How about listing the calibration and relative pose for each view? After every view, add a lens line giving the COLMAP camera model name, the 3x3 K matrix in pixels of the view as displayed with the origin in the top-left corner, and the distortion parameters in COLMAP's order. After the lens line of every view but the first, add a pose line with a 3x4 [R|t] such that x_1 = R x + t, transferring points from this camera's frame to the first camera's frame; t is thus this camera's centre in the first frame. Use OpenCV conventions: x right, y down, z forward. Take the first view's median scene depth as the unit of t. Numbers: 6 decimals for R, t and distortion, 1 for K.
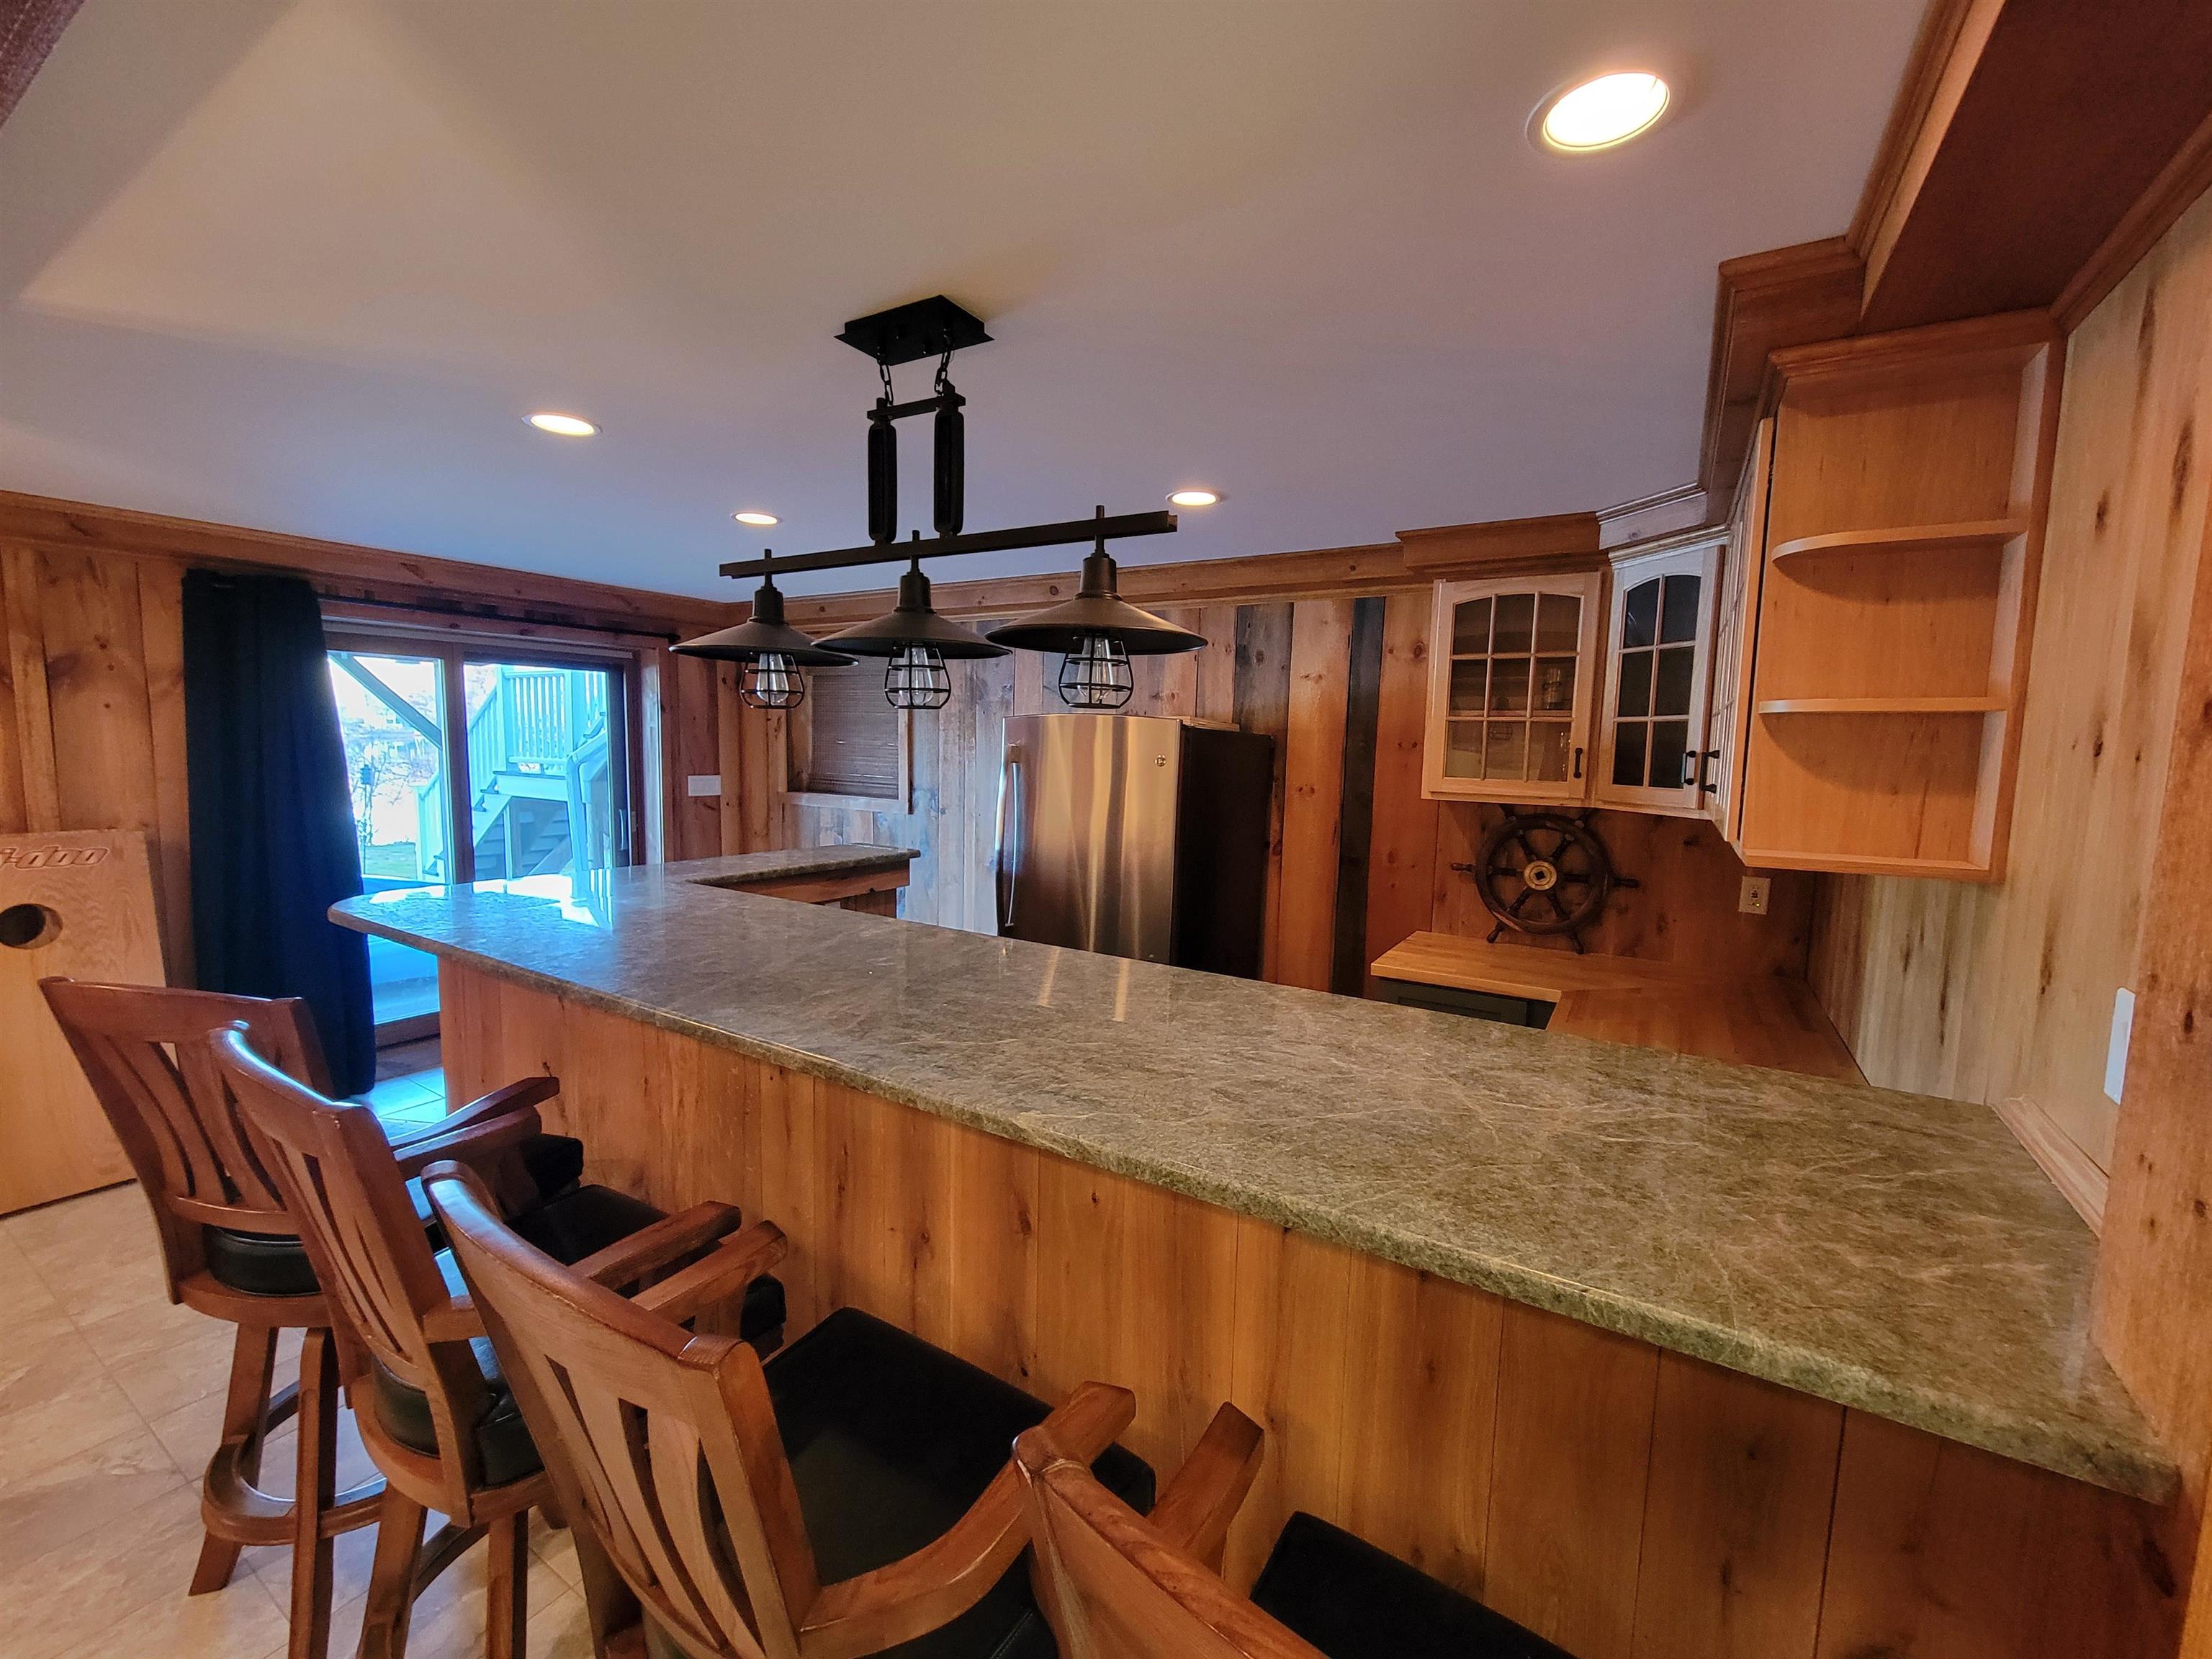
lens RADIAL K [[905.0, 0, 1111.0], [0, 905.0, 829.4], [0, 0, 1]] dist [-0.000637, -0.000548]
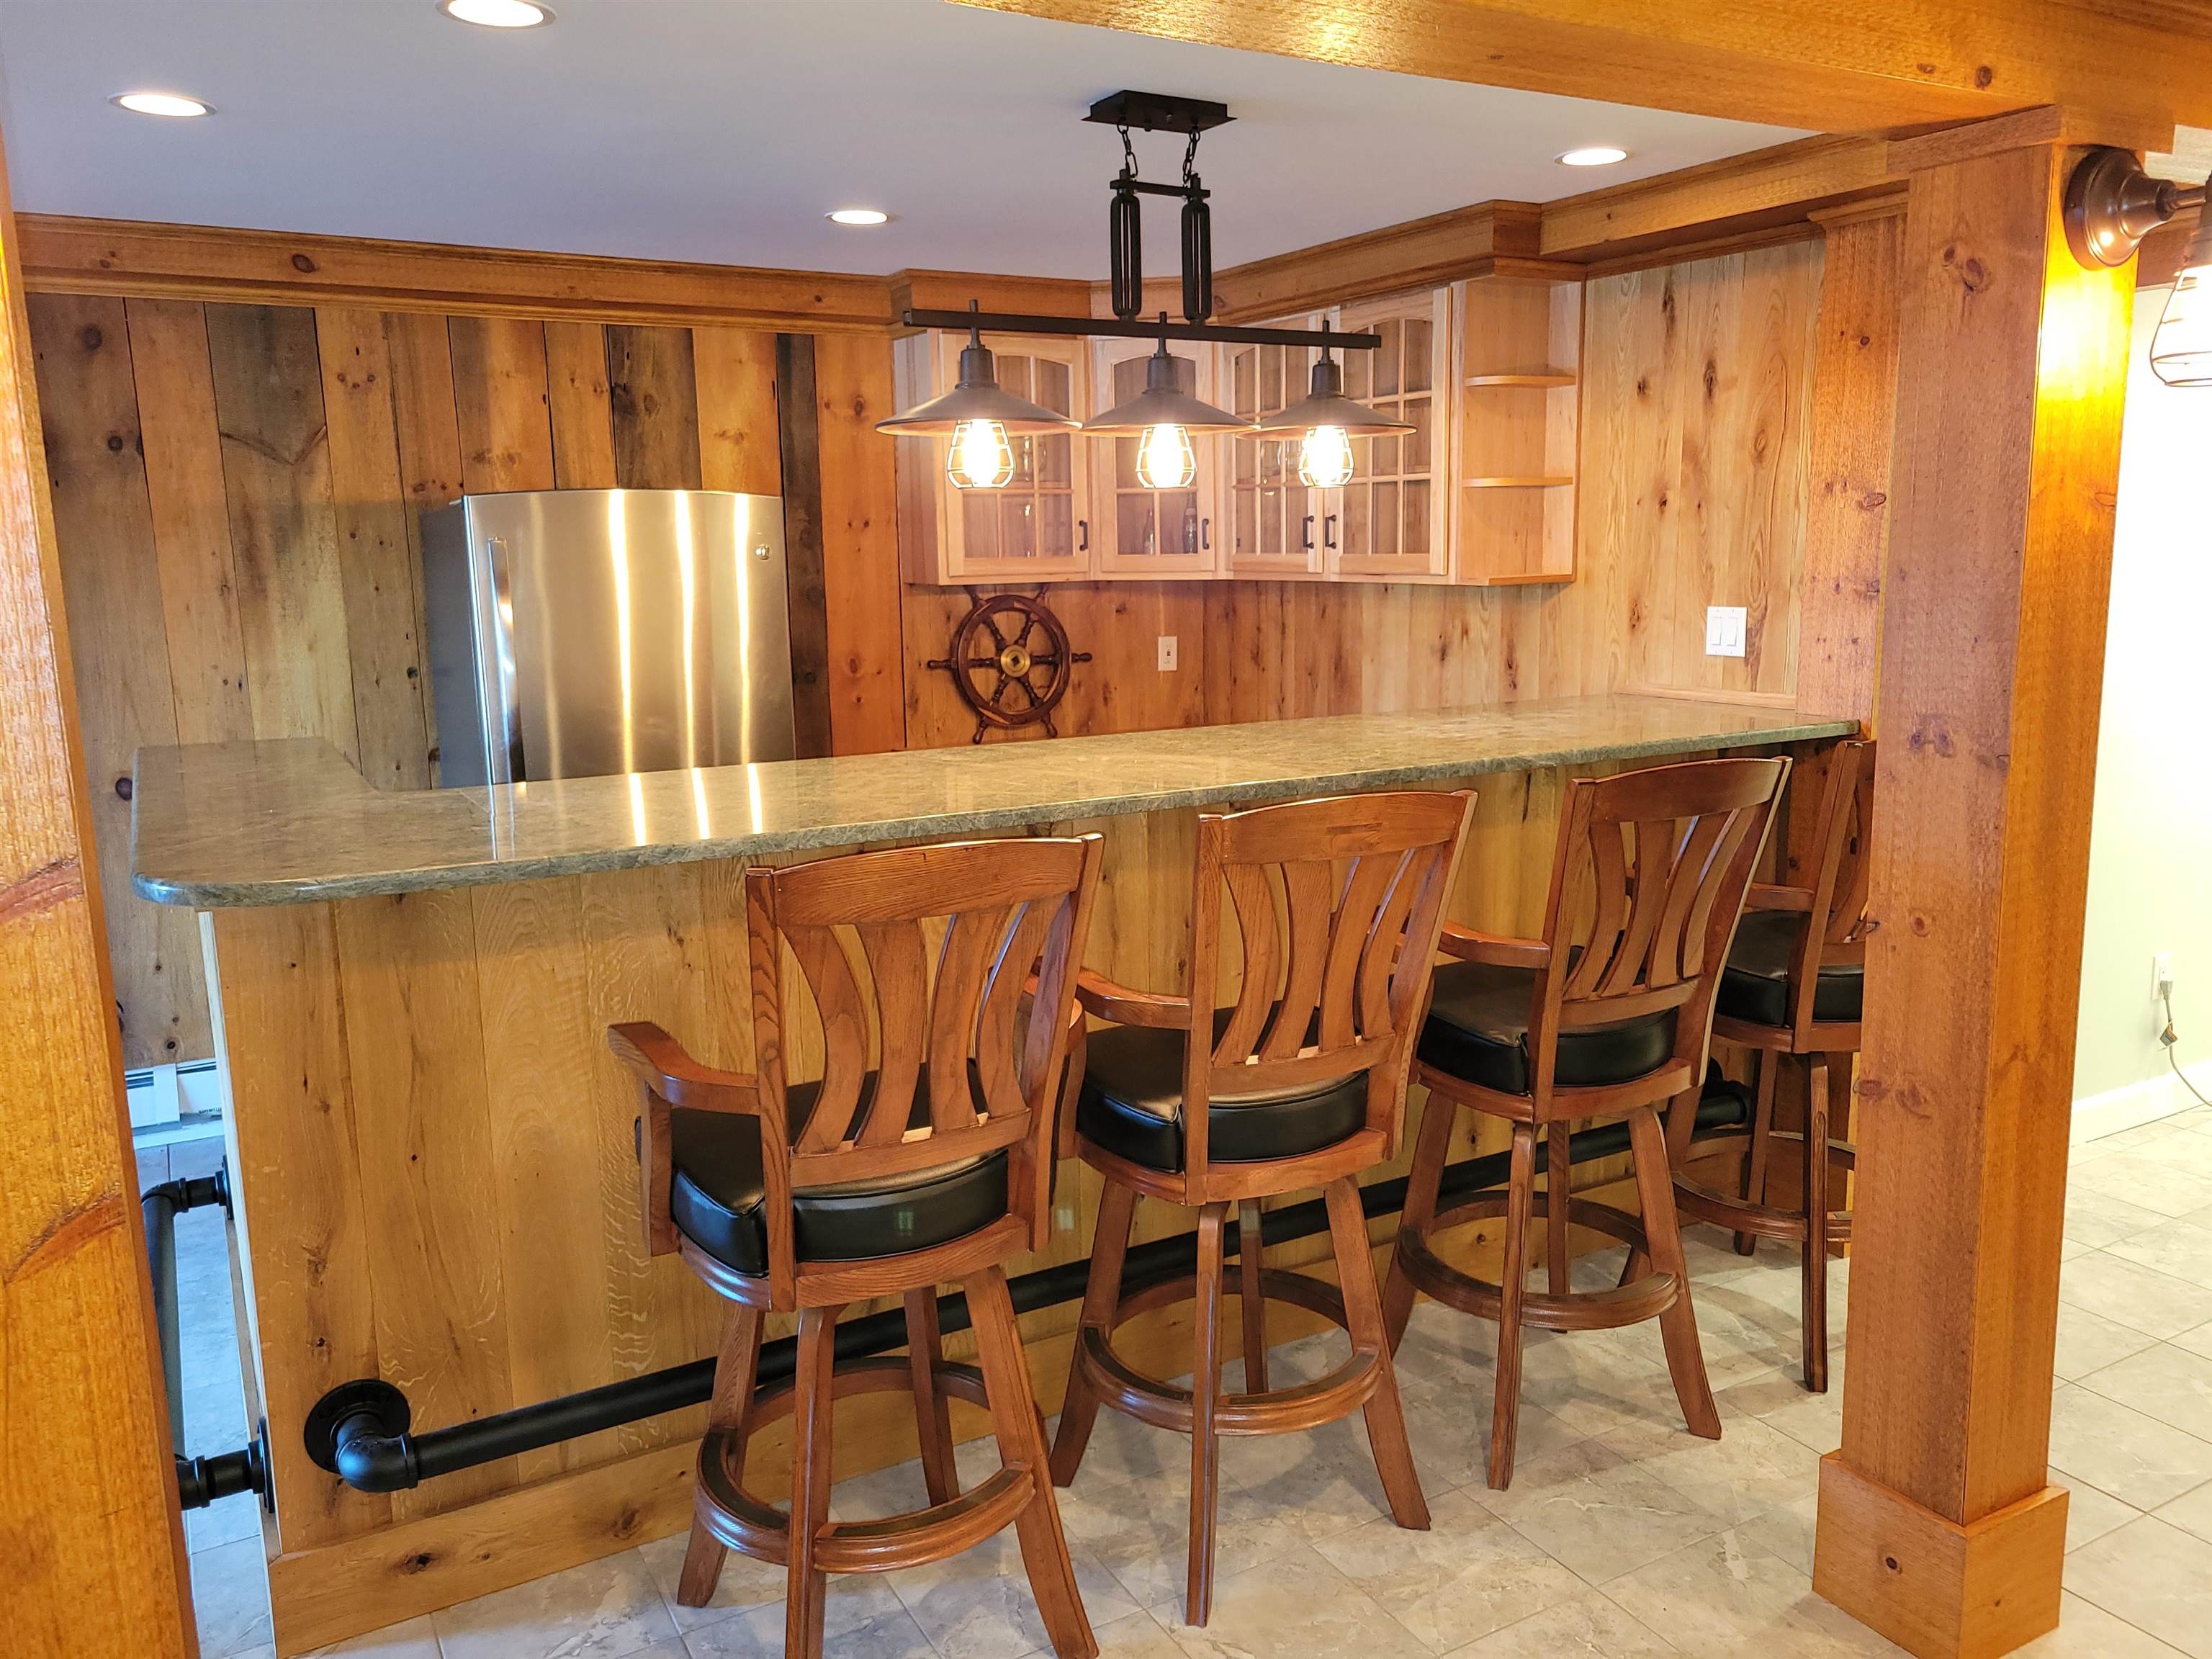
lens RADIAL K [[1652.6, 0, 1106.0], [0, 1652.6, 829.5], [0, 0, 1]] dist [0.044136, -0.031401]
pose [[0.474451, -0.186424, 0.860315, -0.990208], [0.111960, 0.982160, 0.151083, -0.025457], [-0.873133, 0.024639, 0.486859, 0.088682]]
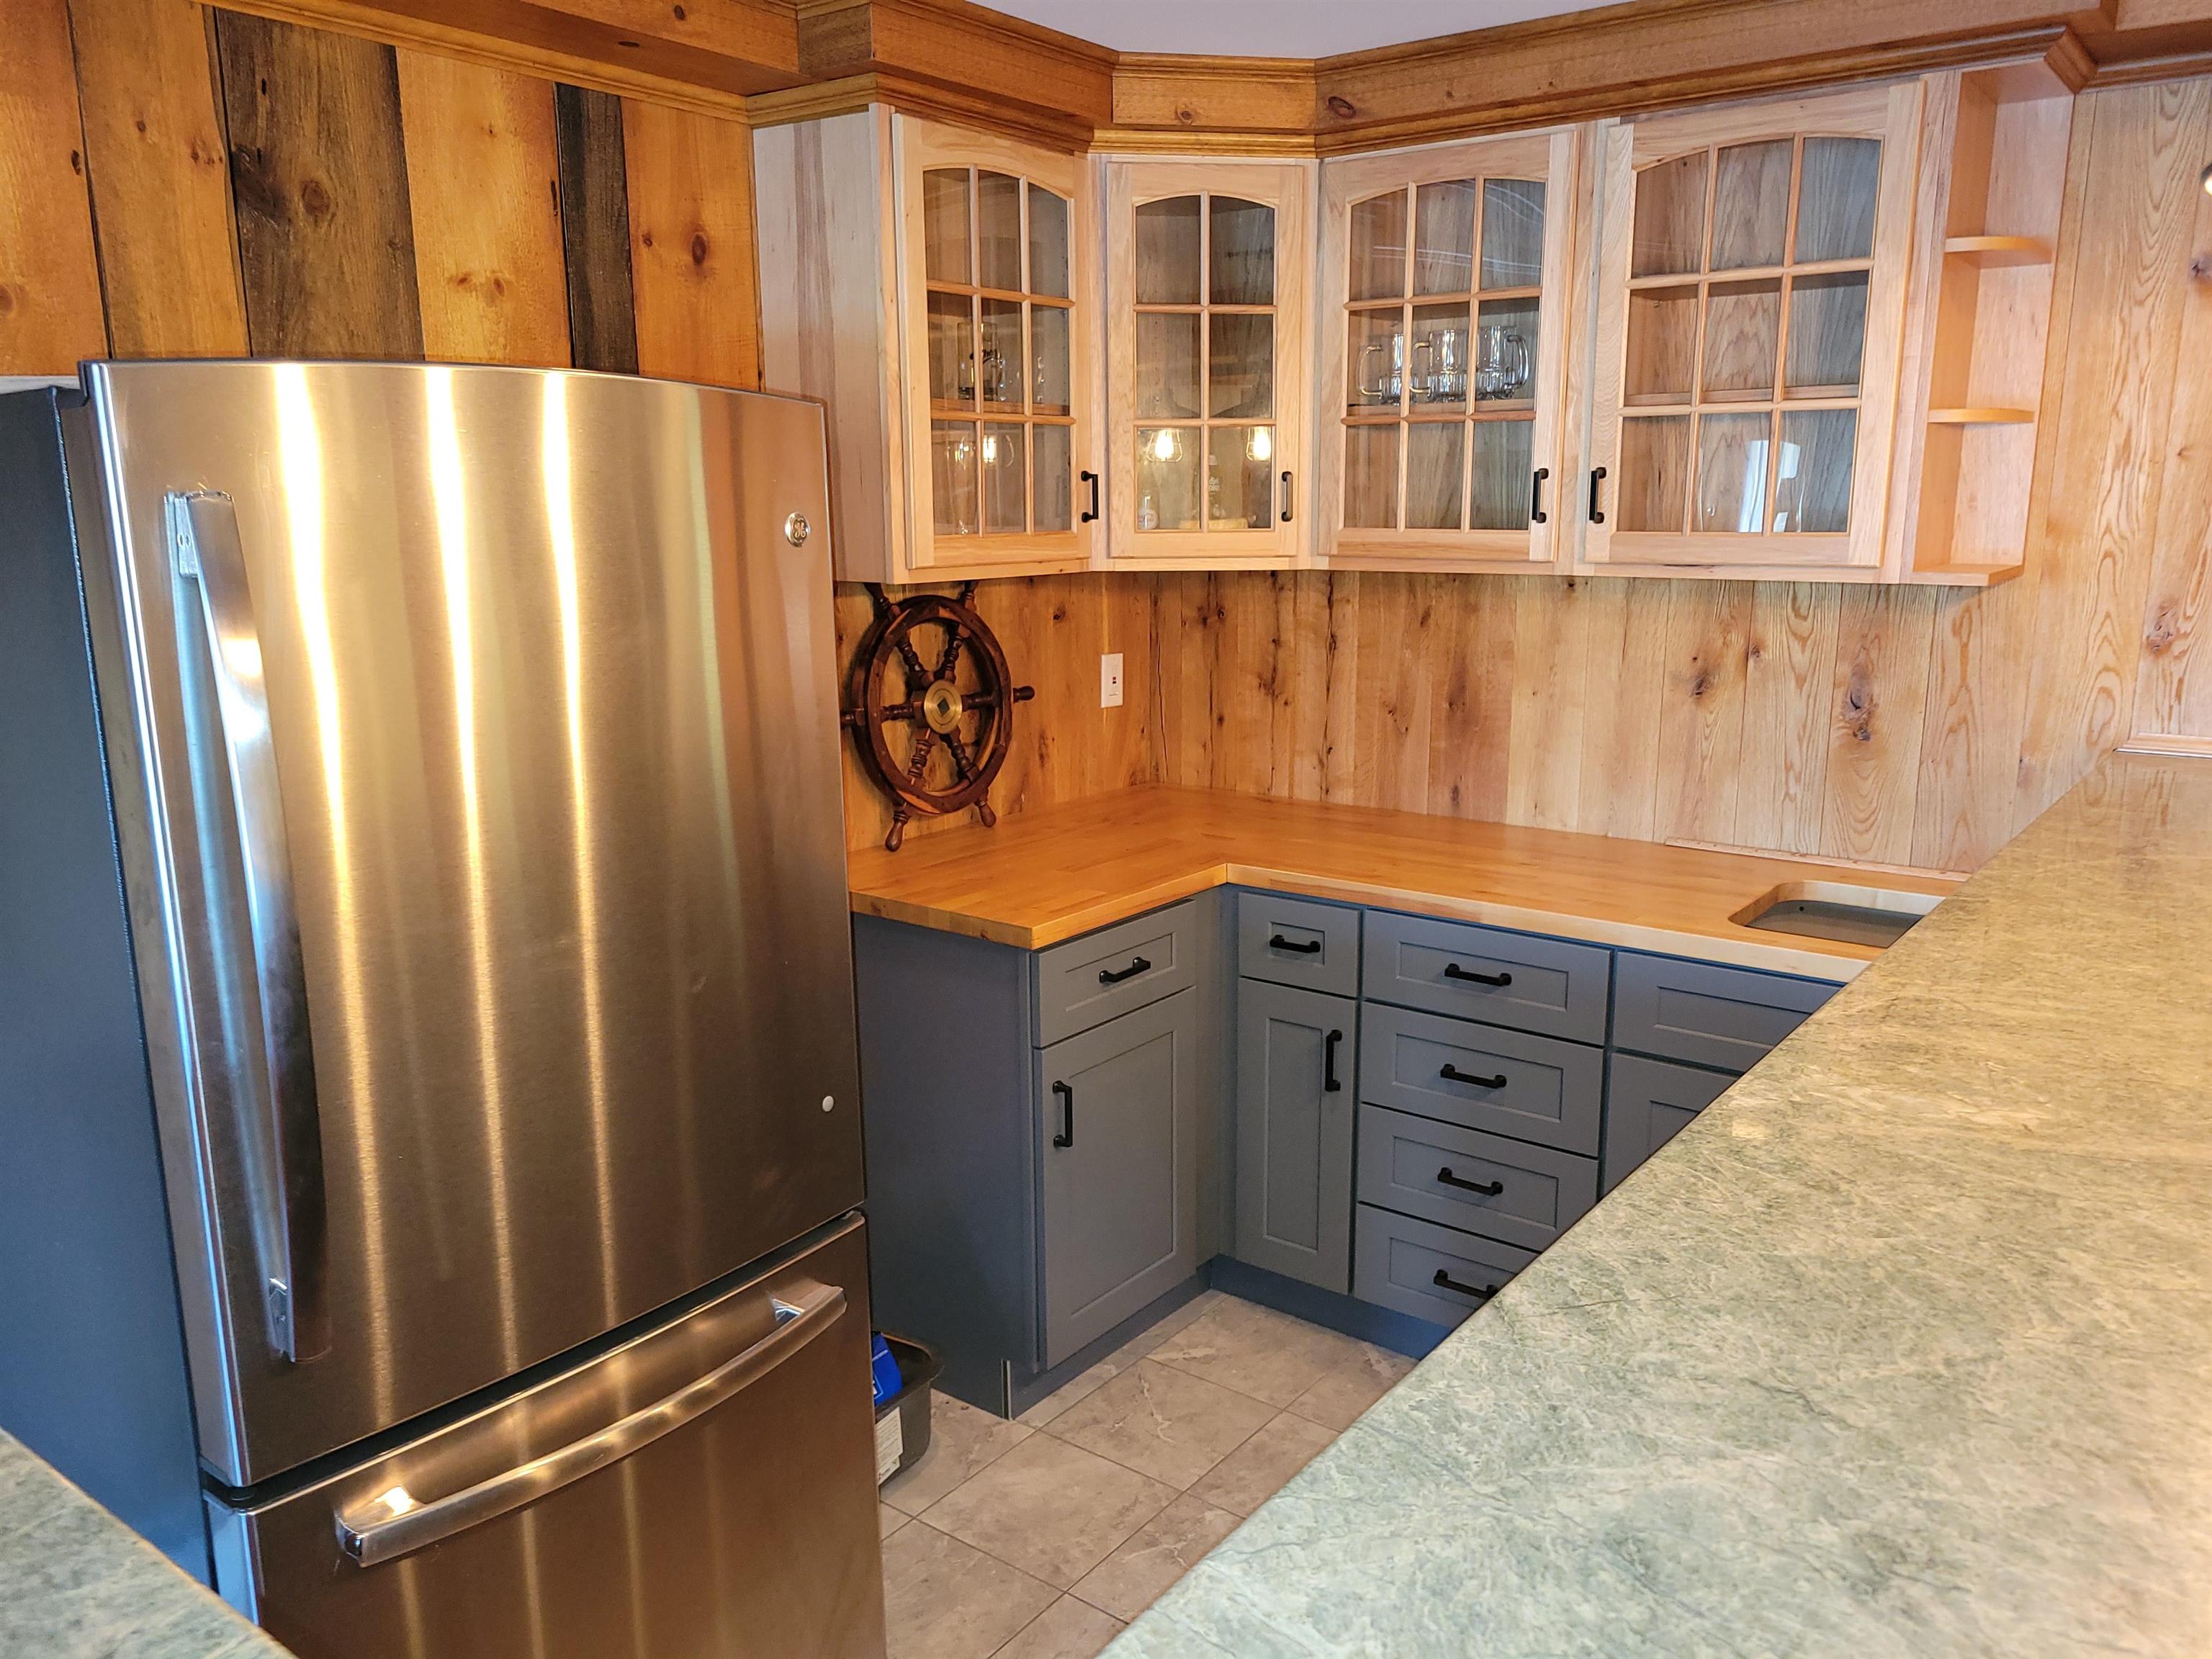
lens RADIAL K [[1652.6, 0, 1106.0], [0, 1652.6, 829.5], [0, 0, 1]] dist [0.044136, -0.031401]
pose [[0.085873, -0.225493, 0.970453, -0.523767], [0.101561, 0.970958, 0.216623, -0.086075], [-0.991116, 0.079958, 0.106280, 0.800497]]
